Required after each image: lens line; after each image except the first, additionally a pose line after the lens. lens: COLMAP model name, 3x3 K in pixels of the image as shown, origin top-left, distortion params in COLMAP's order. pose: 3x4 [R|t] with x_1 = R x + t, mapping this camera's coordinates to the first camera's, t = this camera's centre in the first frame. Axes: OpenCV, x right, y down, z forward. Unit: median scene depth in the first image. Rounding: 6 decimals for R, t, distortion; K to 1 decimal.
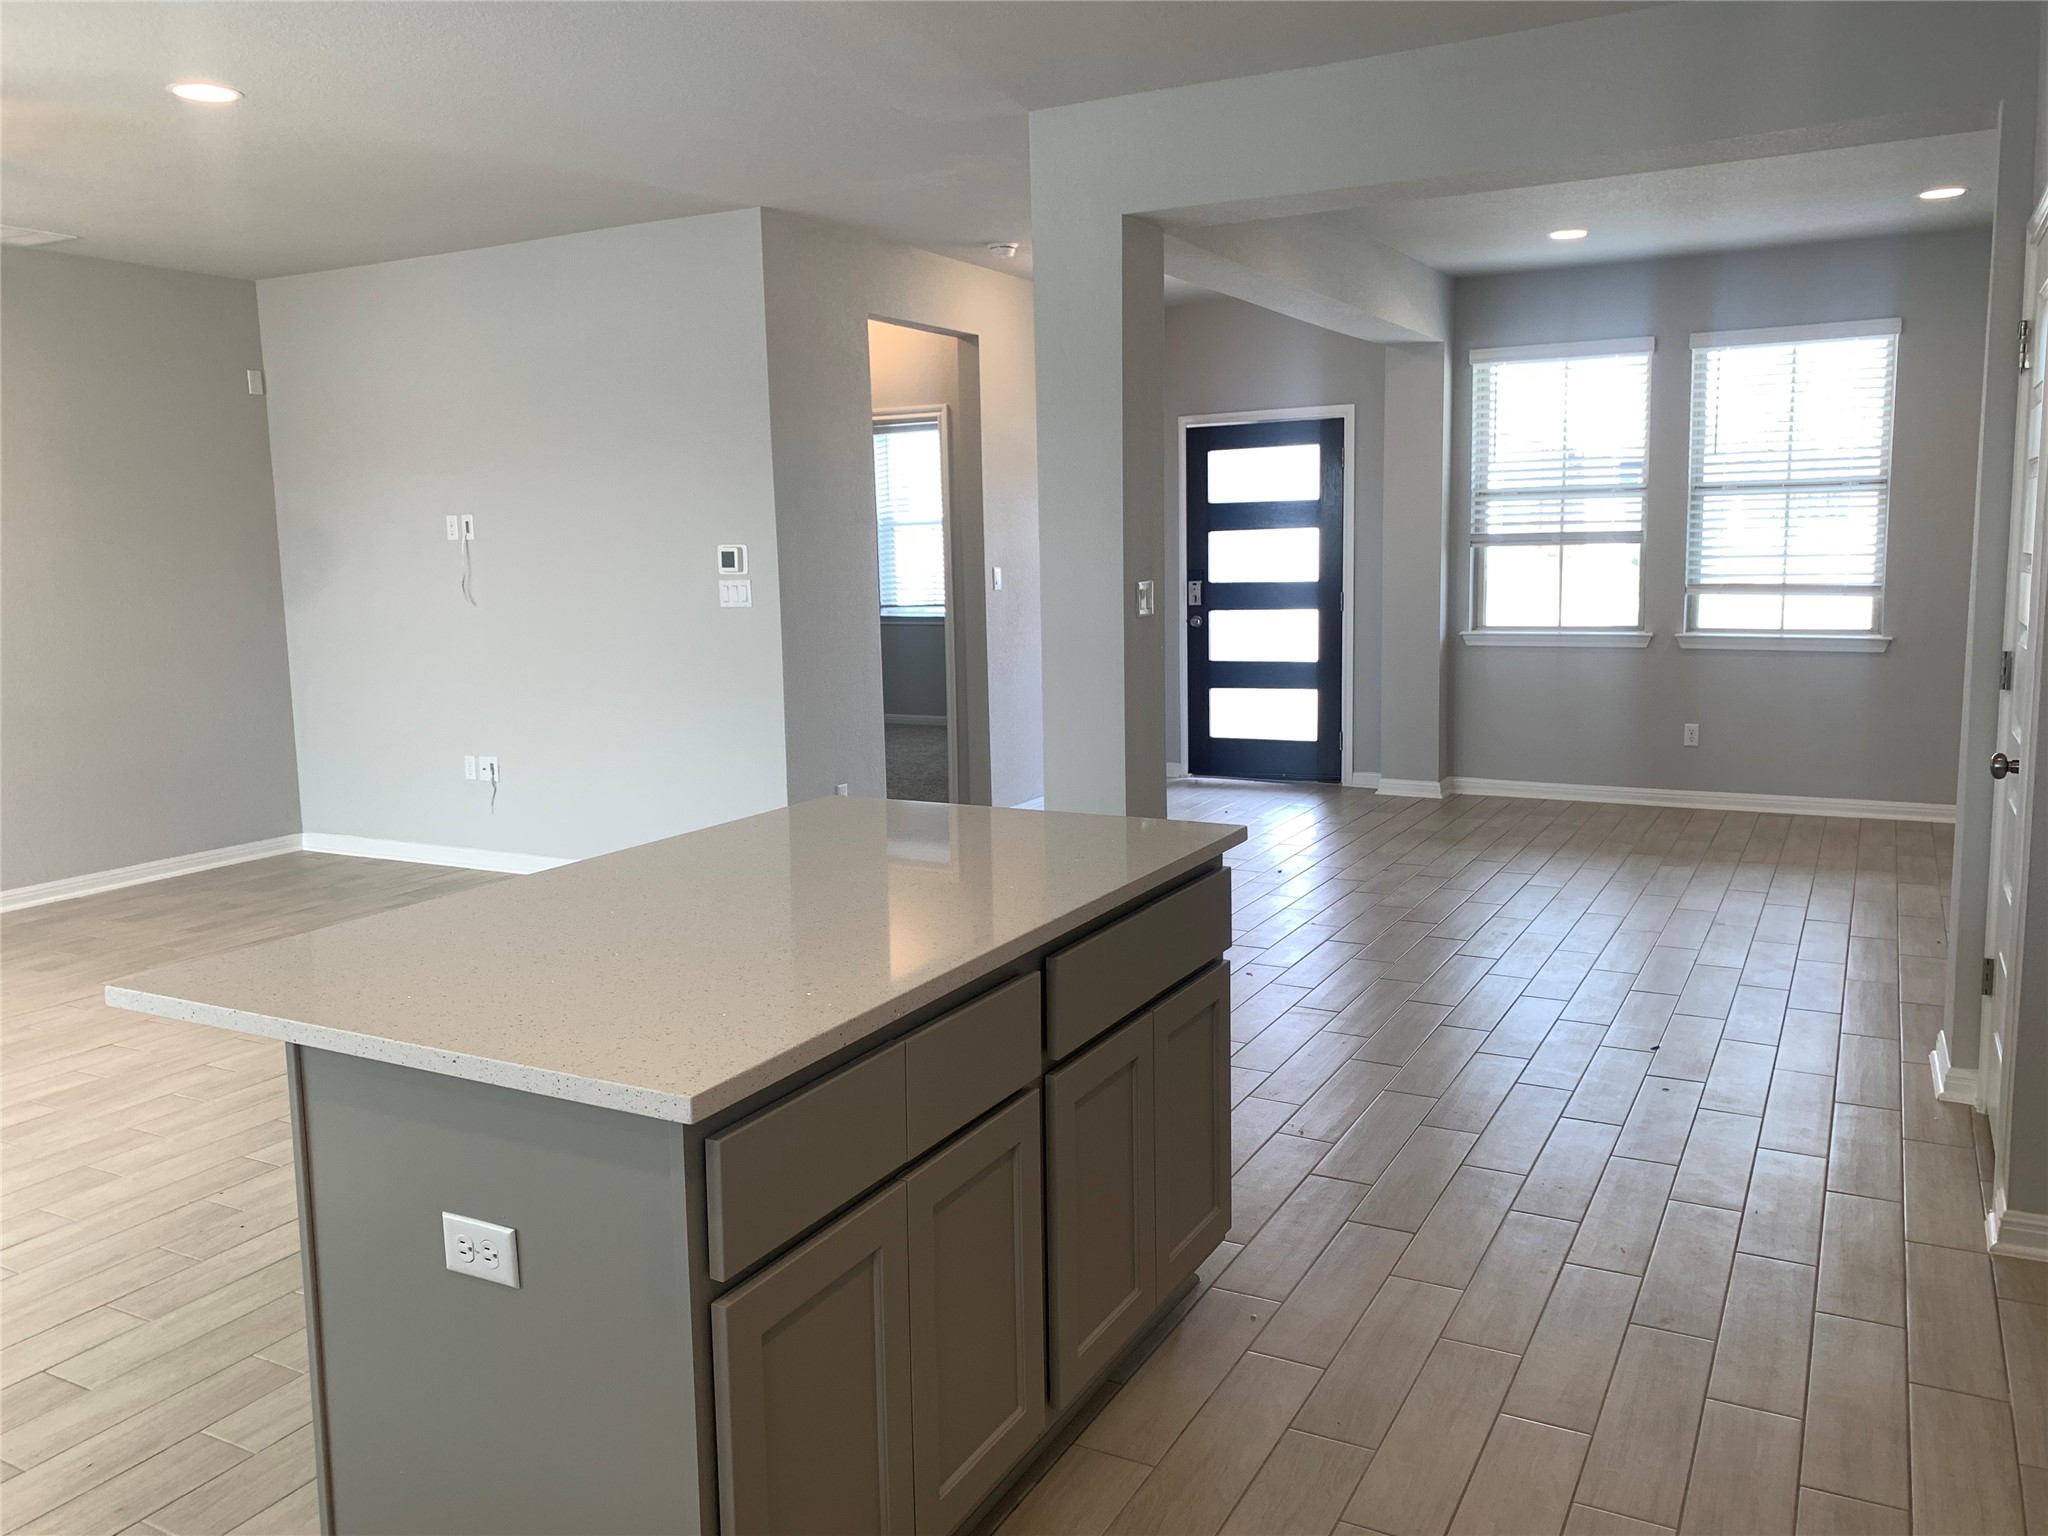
lens RADIAL K [[1551.6, 0, 1035.7], [0, 1551.6, 777.8], [0, 0, 1]] dist [0.021686, -0.031434]
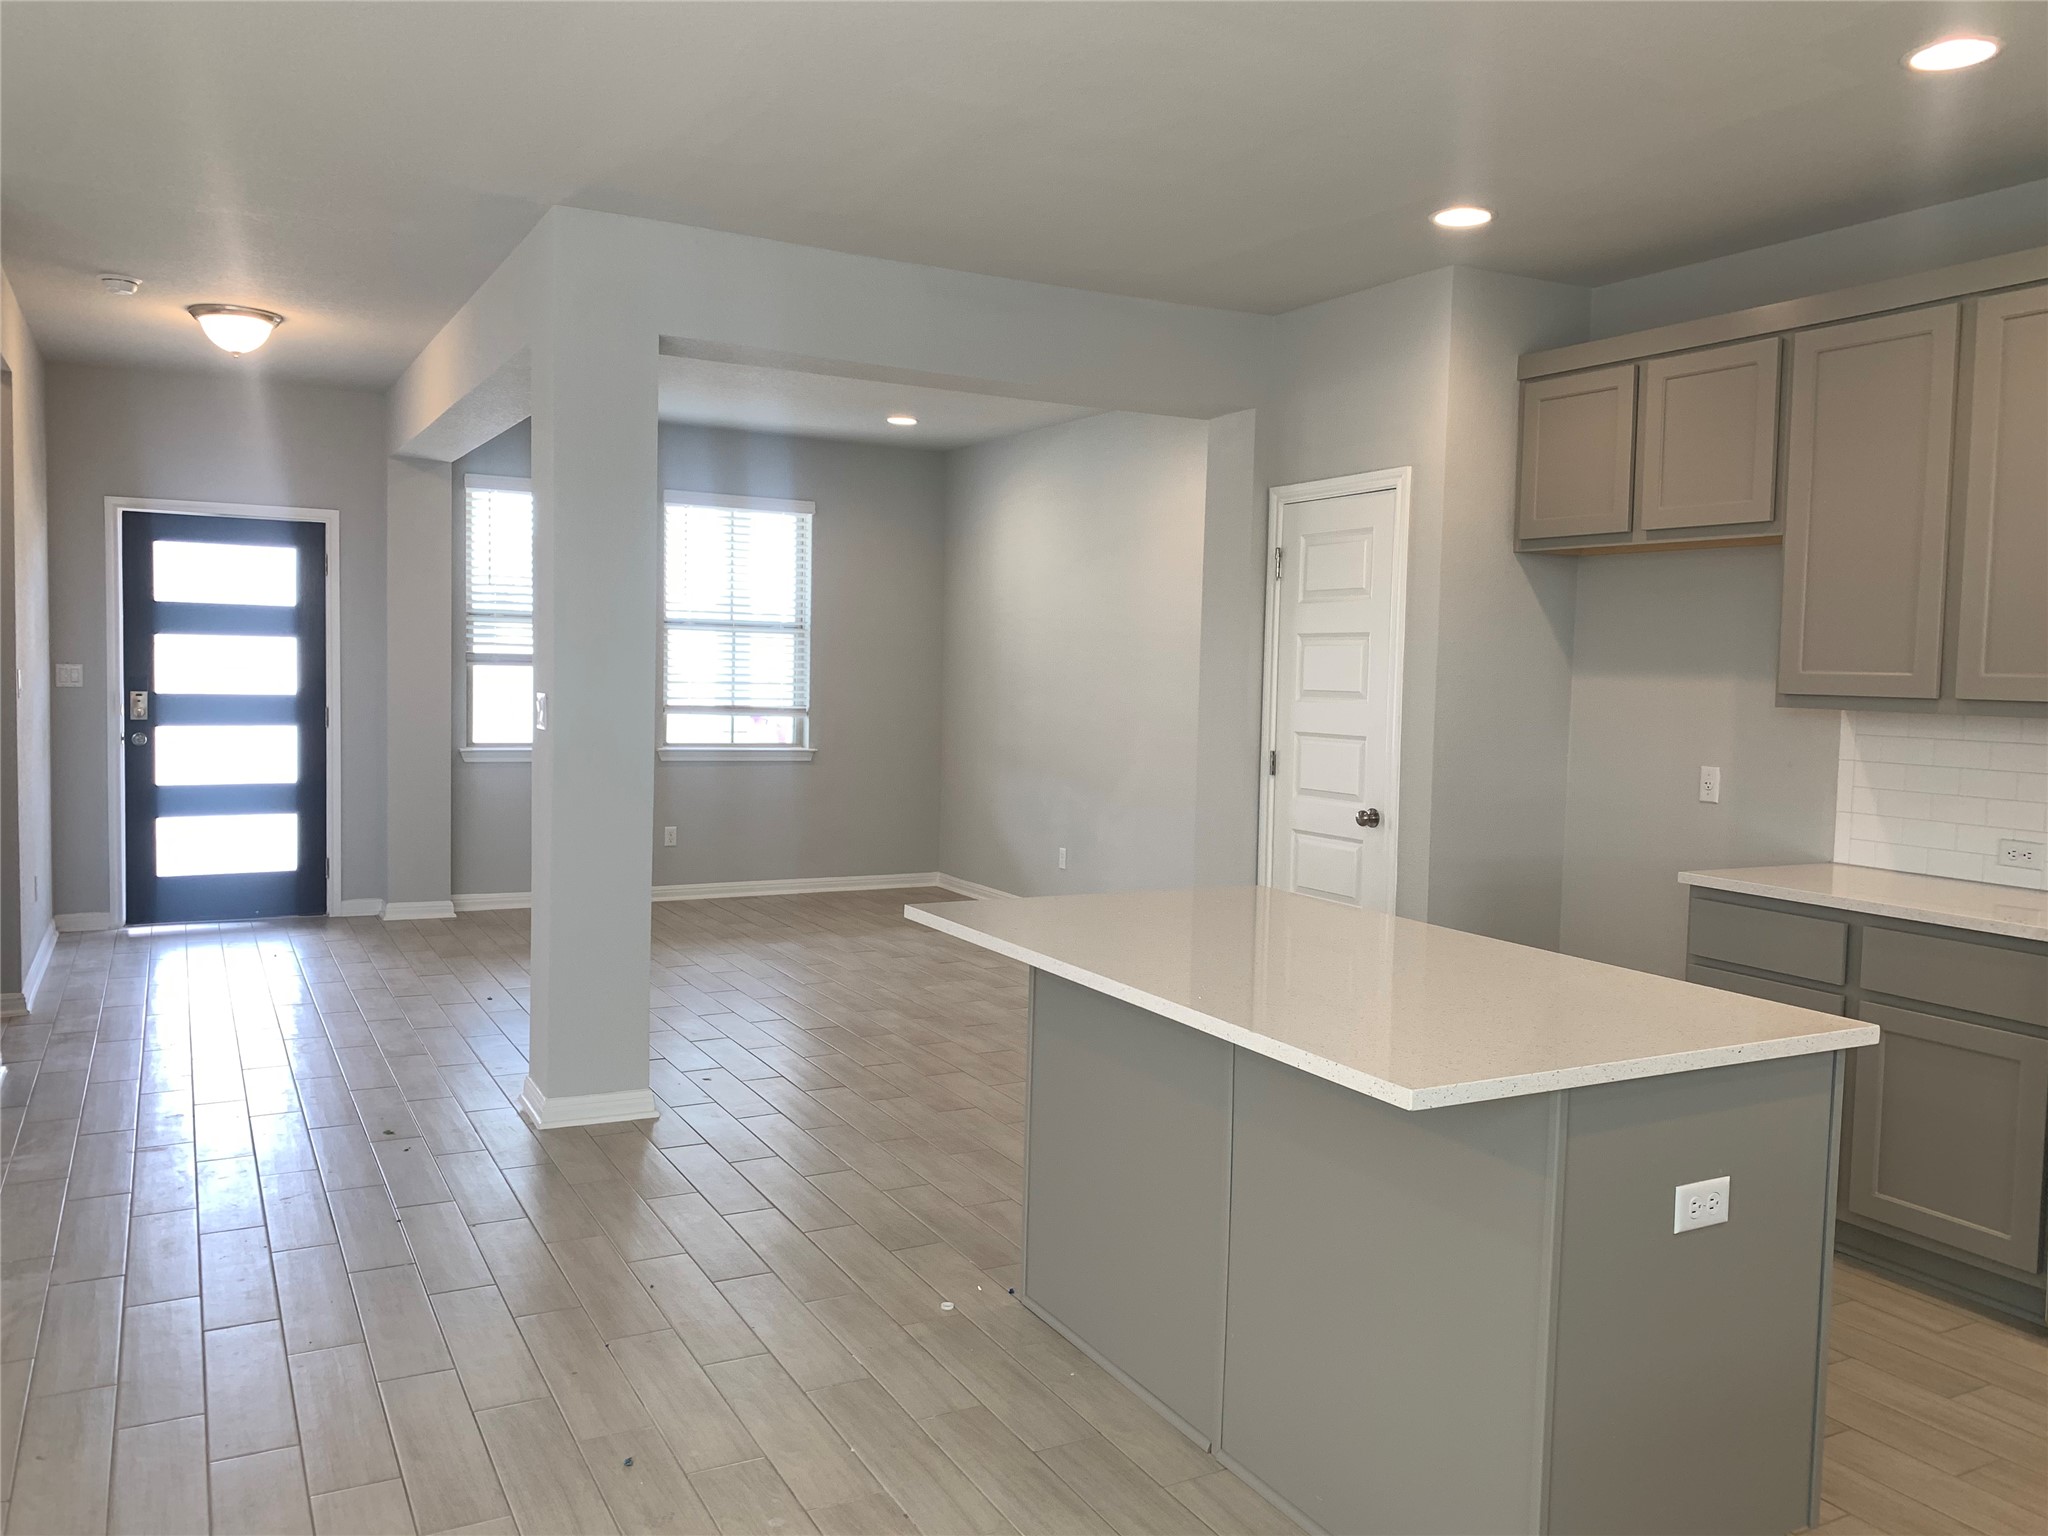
lens RADIAL K [[1551.6, 0, 1039.1], [0, 1551.6, 760.7], [0, 0, 1]] dist [0.021686, -0.031434]
pose [[0.529519, -0.016402, 0.848140, -0.370605], [0.089105, 0.995358, -0.036382, -0.016097], [-0.843606, 0.094838, 0.528522, 0.153522]]
